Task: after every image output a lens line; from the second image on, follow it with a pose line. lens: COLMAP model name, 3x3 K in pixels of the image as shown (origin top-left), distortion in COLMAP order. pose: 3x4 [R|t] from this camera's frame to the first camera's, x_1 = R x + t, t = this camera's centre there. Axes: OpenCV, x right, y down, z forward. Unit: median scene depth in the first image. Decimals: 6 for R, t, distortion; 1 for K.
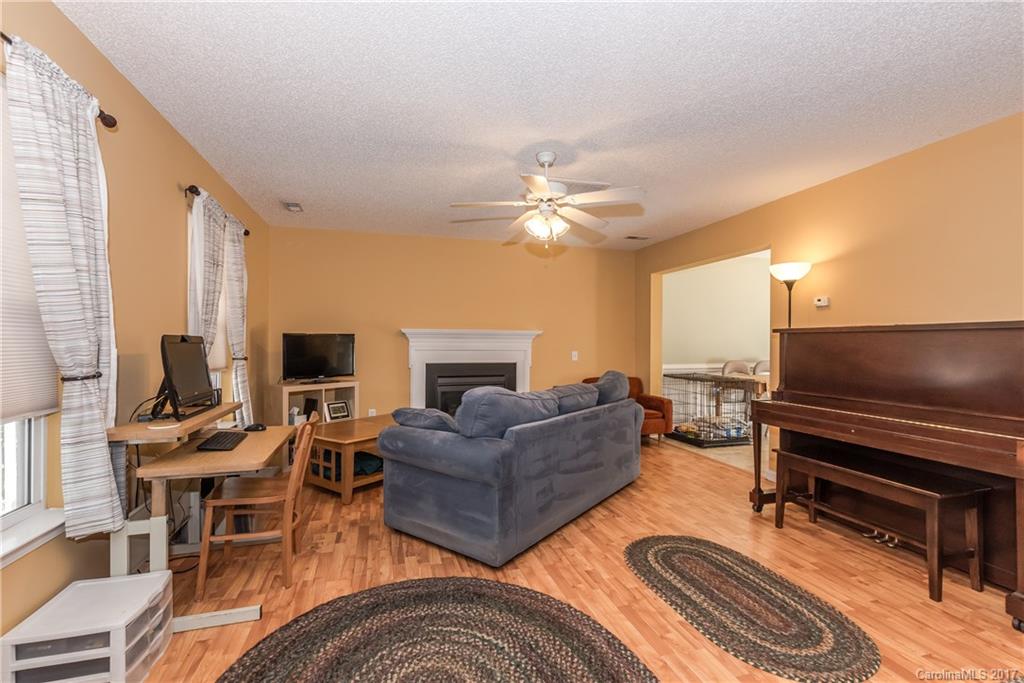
lens RADIAL K [[447.2, 0, 503.9], [0, 447.2, 344.0], [0, 0, 1]] dist [0.002017, -0.001235]
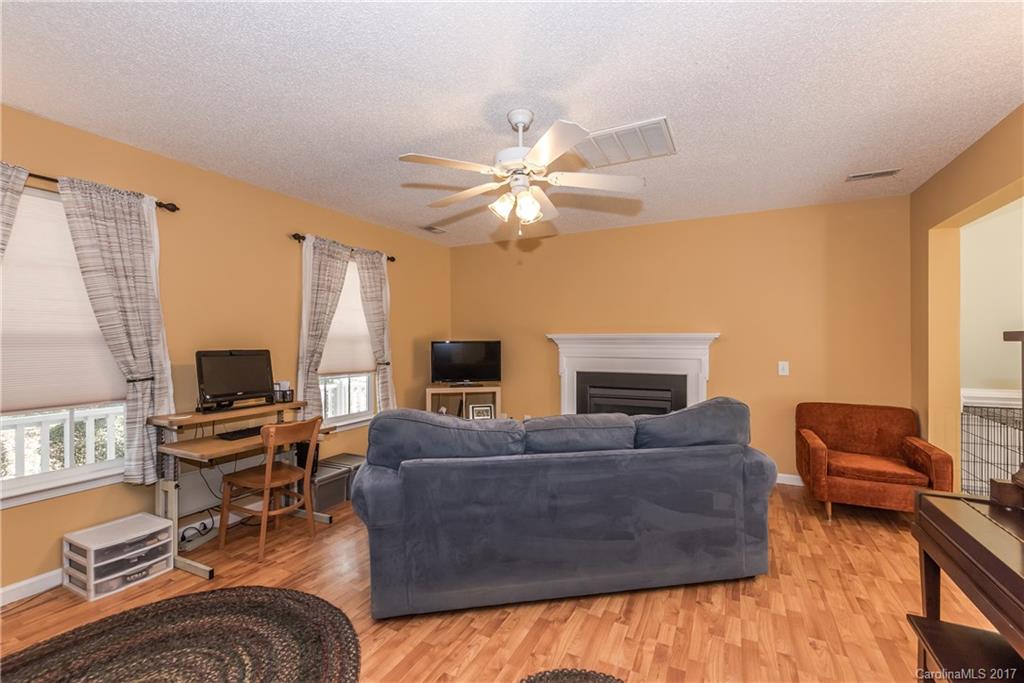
lens RADIAL K [[447.2, 0, 528.7], [0, 447.2, 340.3], [0, 0, 1]] dist [0.002017, -0.001235]
pose [[0.741151, -0.006451, -0.671307, 0.700916], [0.004914, 0.999979, -0.004185, -0.031825], [0.671320, -0.000197, 0.741167, 0.492917]]
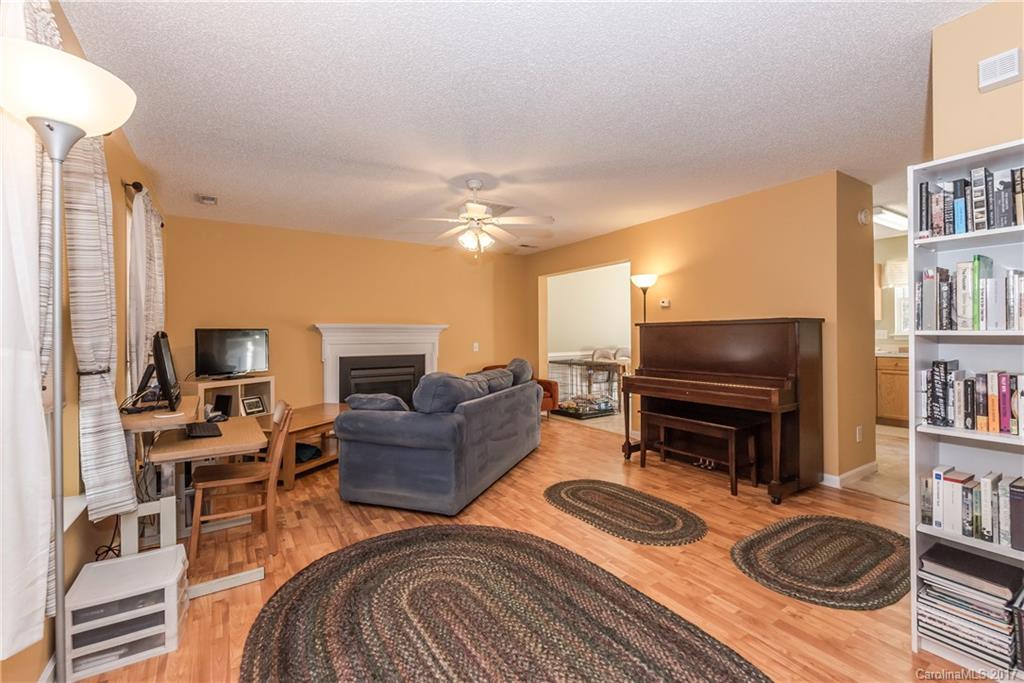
lens RADIAL K [[447.2, 0, 514.6], [0, 447.2, 333.2], [0, 0, 1]] dist [0.002017, -0.001235]
pose [[0.950451, -0.009193, 0.310737, -0.208910], [0.011943, 0.999905, -0.006949, 0.001214], [-0.310644, 0.010316, 0.950470, -0.216356]]
